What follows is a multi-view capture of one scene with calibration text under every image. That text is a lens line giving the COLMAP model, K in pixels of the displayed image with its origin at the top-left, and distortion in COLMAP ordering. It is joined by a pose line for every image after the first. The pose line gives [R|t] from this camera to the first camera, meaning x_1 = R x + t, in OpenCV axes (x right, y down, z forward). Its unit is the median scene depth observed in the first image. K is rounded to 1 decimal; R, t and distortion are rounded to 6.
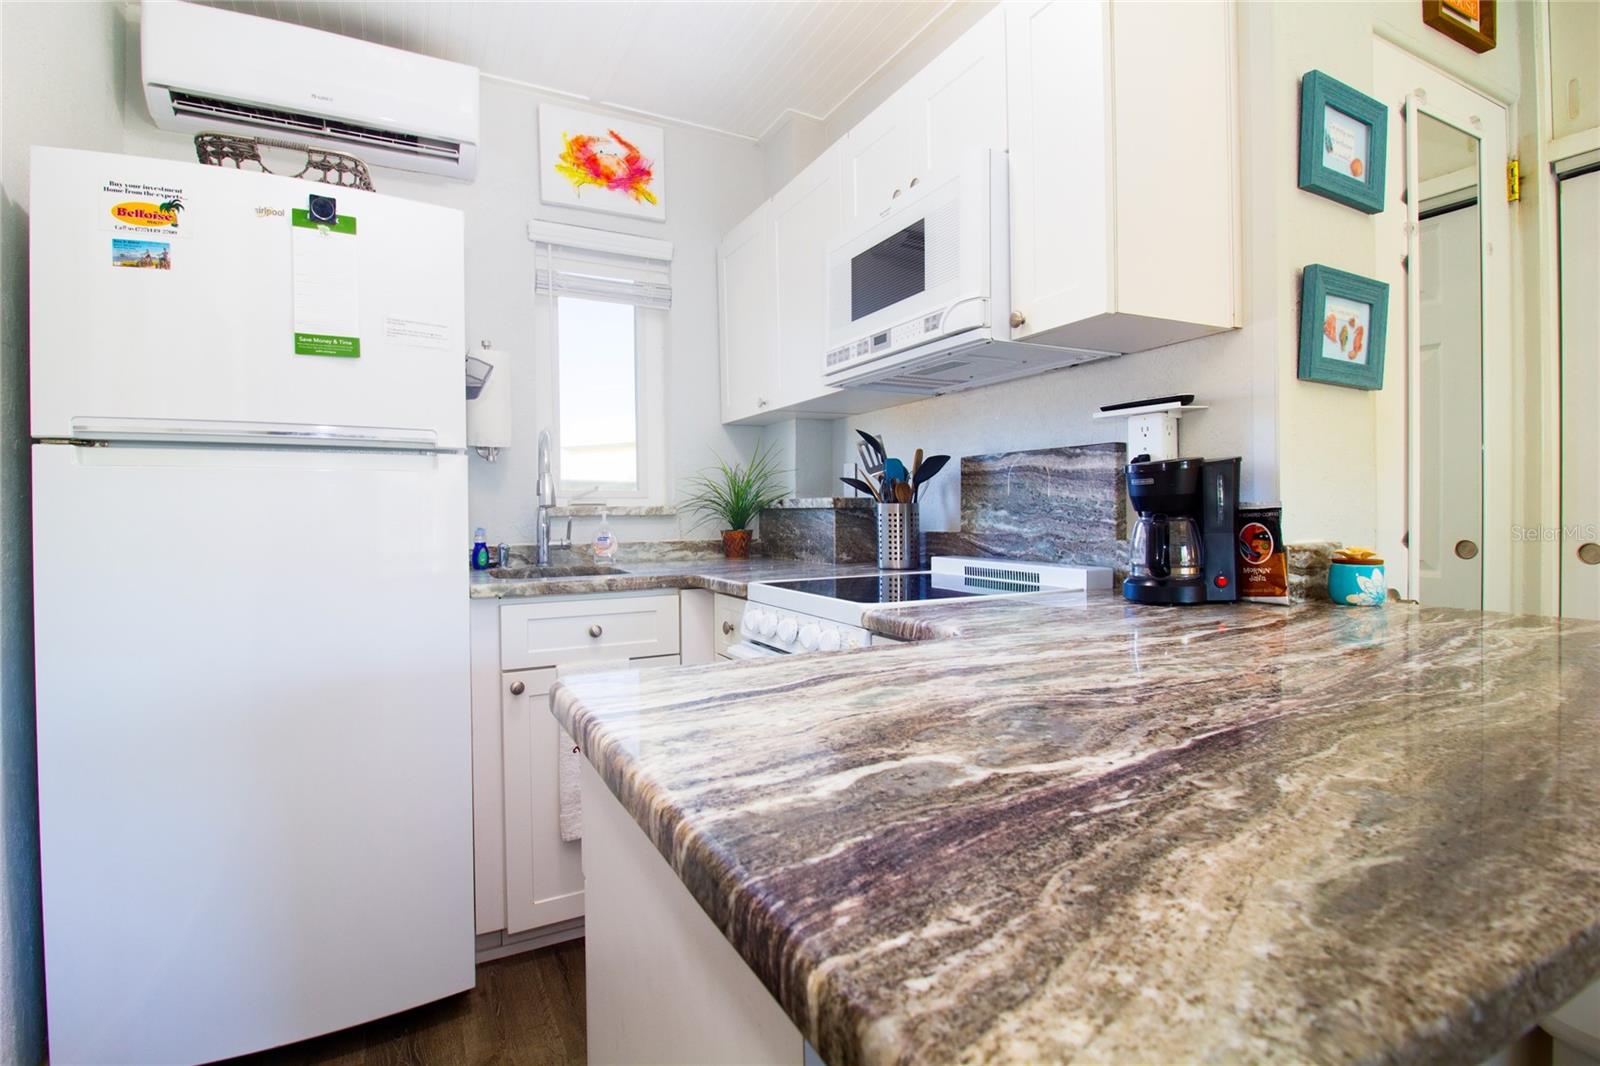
lens RADIAL K [[779.1, 0, 799.6], [0, 779.1, 522.2], [0, 0, 1]] dist [-0.008260, -0.007574]
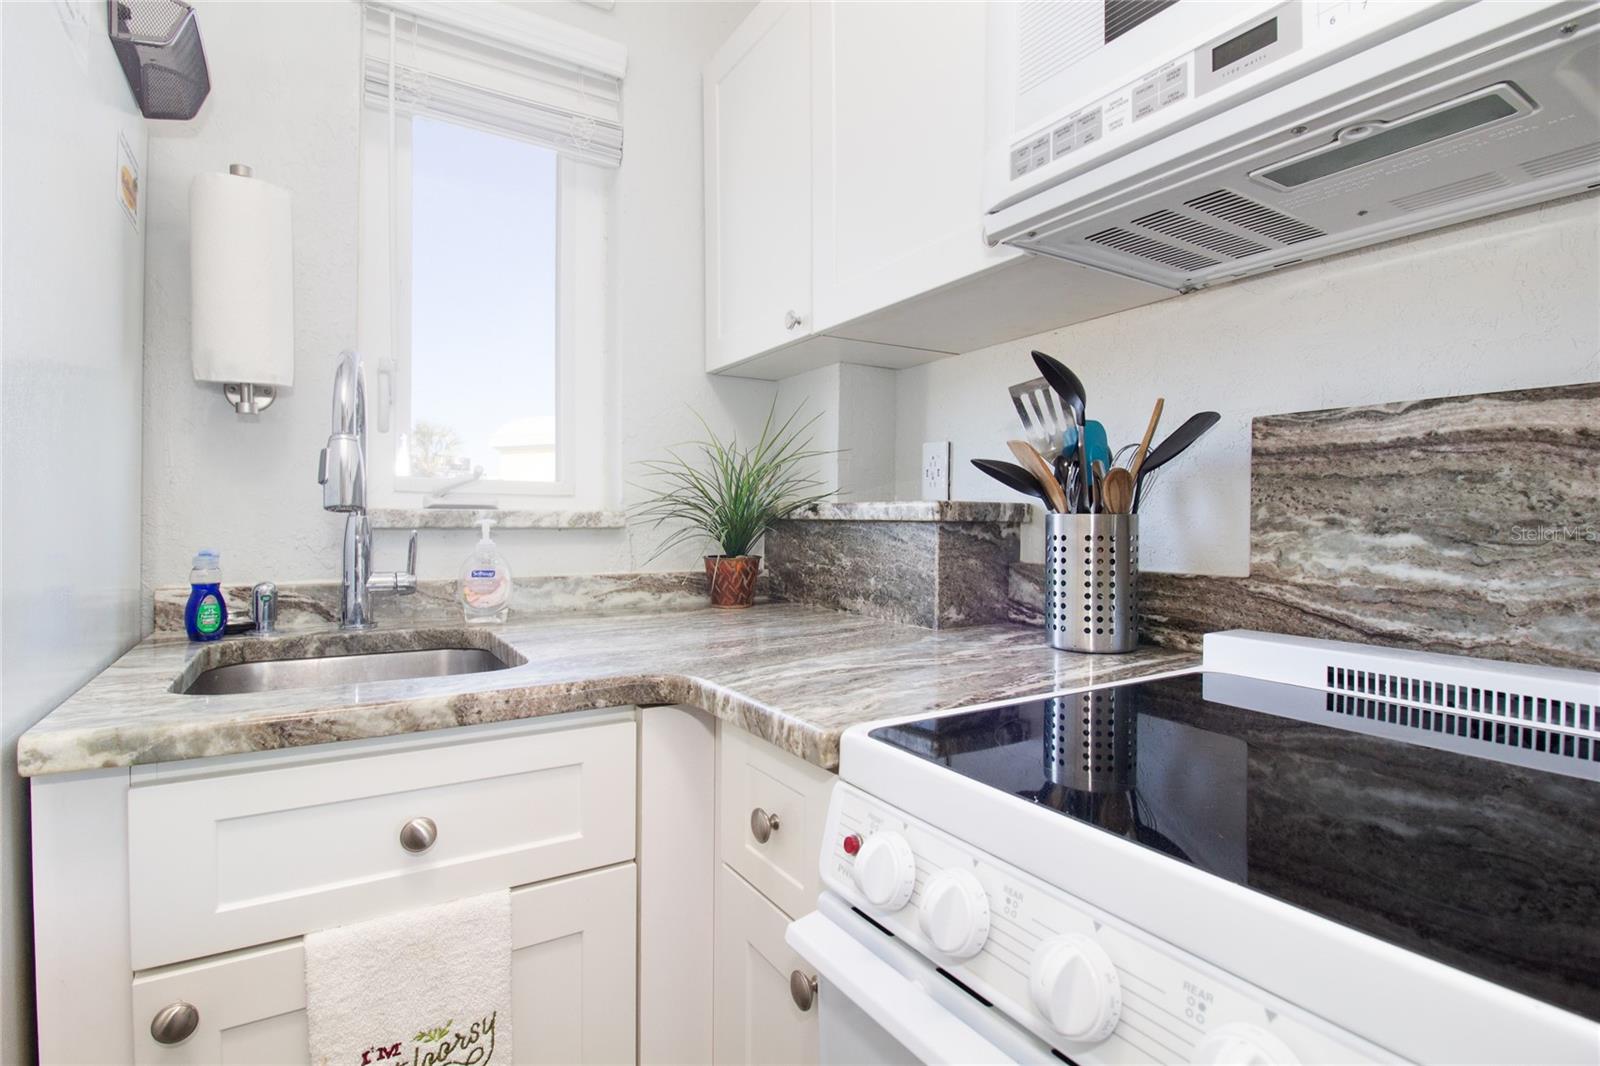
lens RADIAL K [[779.1, 0, 795.7], [0, 779.1, 525.6], [0, 0, 1]] dist [-0.008260, -0.007574]
pose [[0.997274, 0.015354, 0.072176, -0.093392], [-0.014811, 0.999858, -0.008058, -0.010197], [-0.072290, 0.006967, 0.997359, 0.529229]]
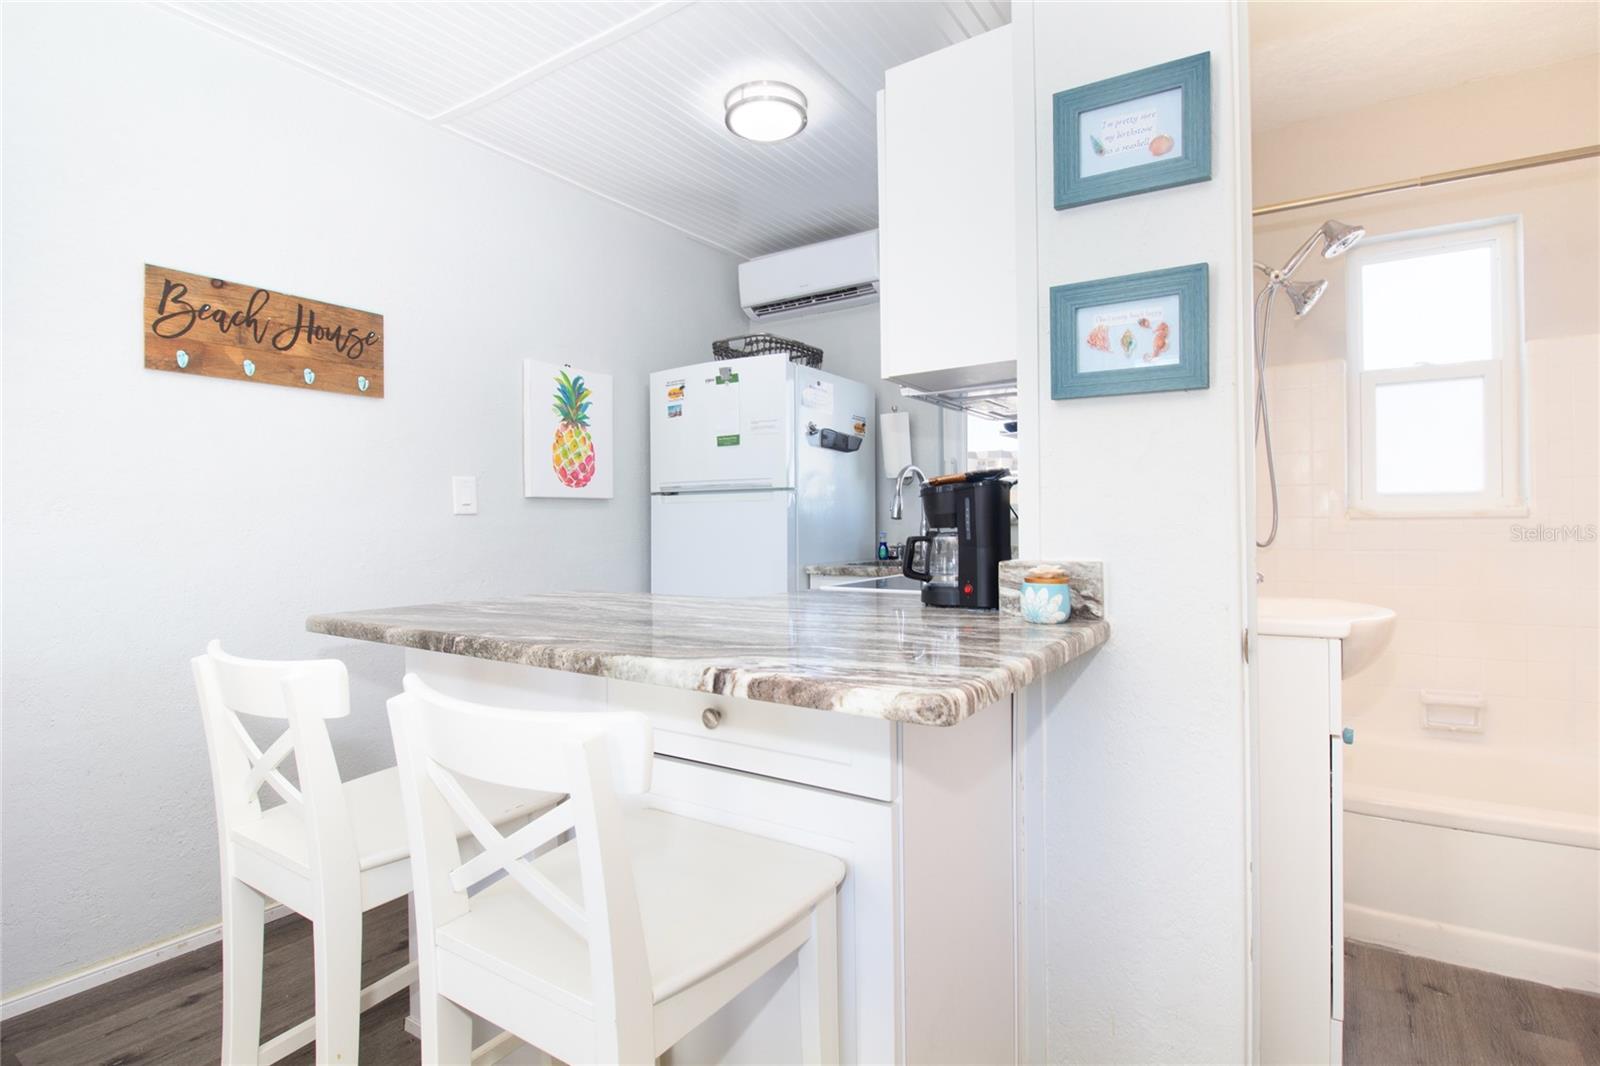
lens RADIAL K [[779.1, 0, 798.9], [0, 779.1, 525.9], [0, 0, 1]] dist [-0.008260, -0.007574]
pose [[0.475793, 0.009697, -0.879504, 0.877941], [-0.007540, 0.999947, 0.006946, -0.014795], [0.879525, 0.003327, 0.475841, 0.139339]]
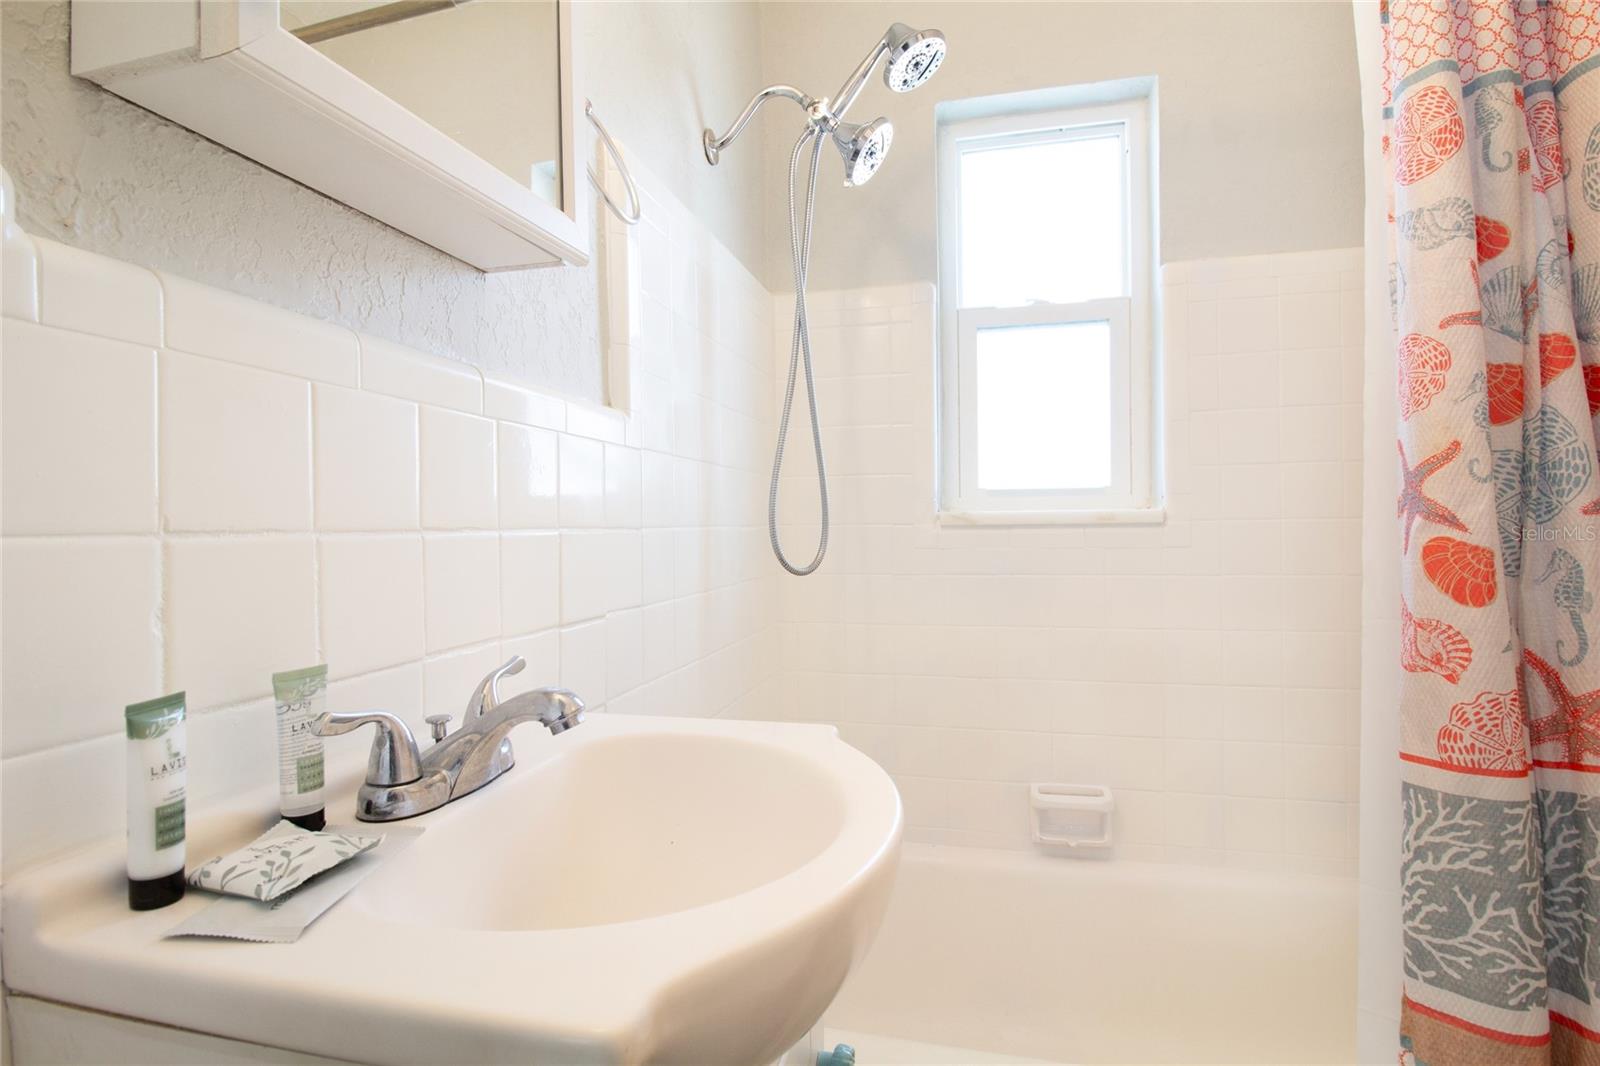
lens RADIAL K [[779.1, 0, 809.1], [0, 779.1, 526.4], [0, 0, 1]] dist [-0.008260, -0.007574]
pose [[0.757864, 0.002956, -0.652406, 0.639190], [-0.005712, 0.999981, -0.002105, -0.022492], [0.652388, 0.005322, 0.757867, 0.779961]]
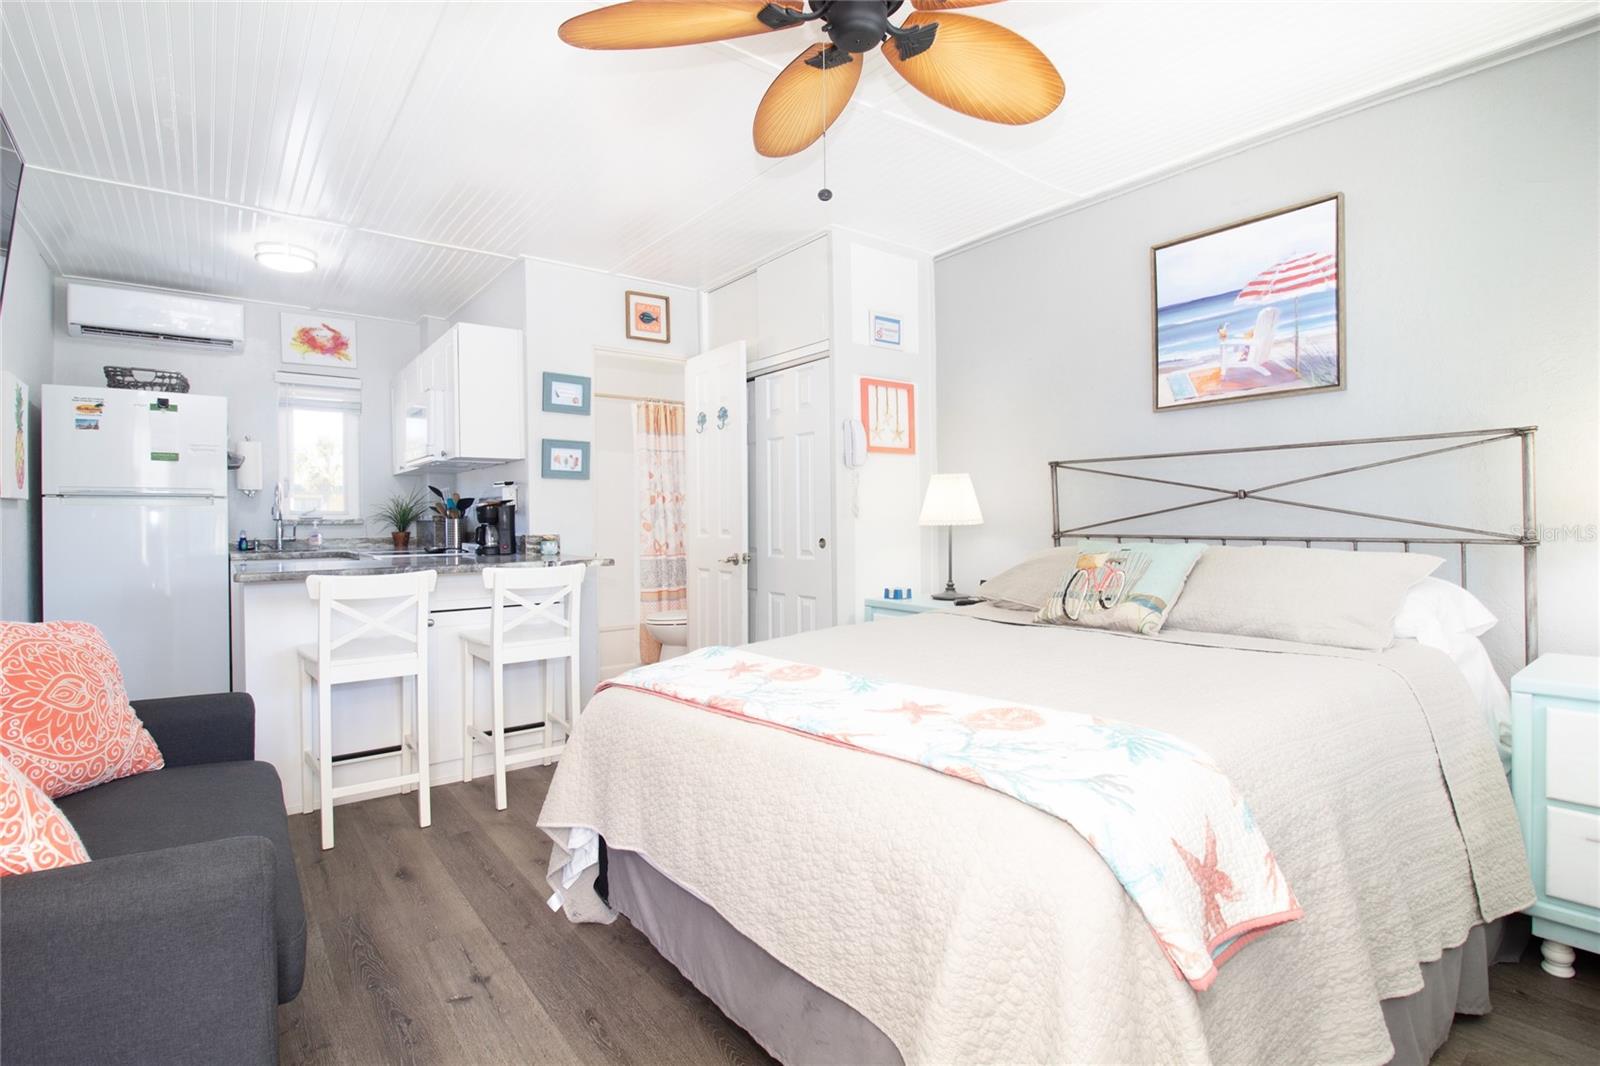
lens RADIAL K [[779.1, 0, 804.9], [0, 779.1, 524.9], [0, 0, 1]] dist [-0.008260, -0.007574]
pose [[0.985175, 0.002192, 0.171536, 0.705542], [-0.000907, 0.999971, -0.007568, 0.007890], [-0.171548, 0.007300, 0.985149, -1.275293]]
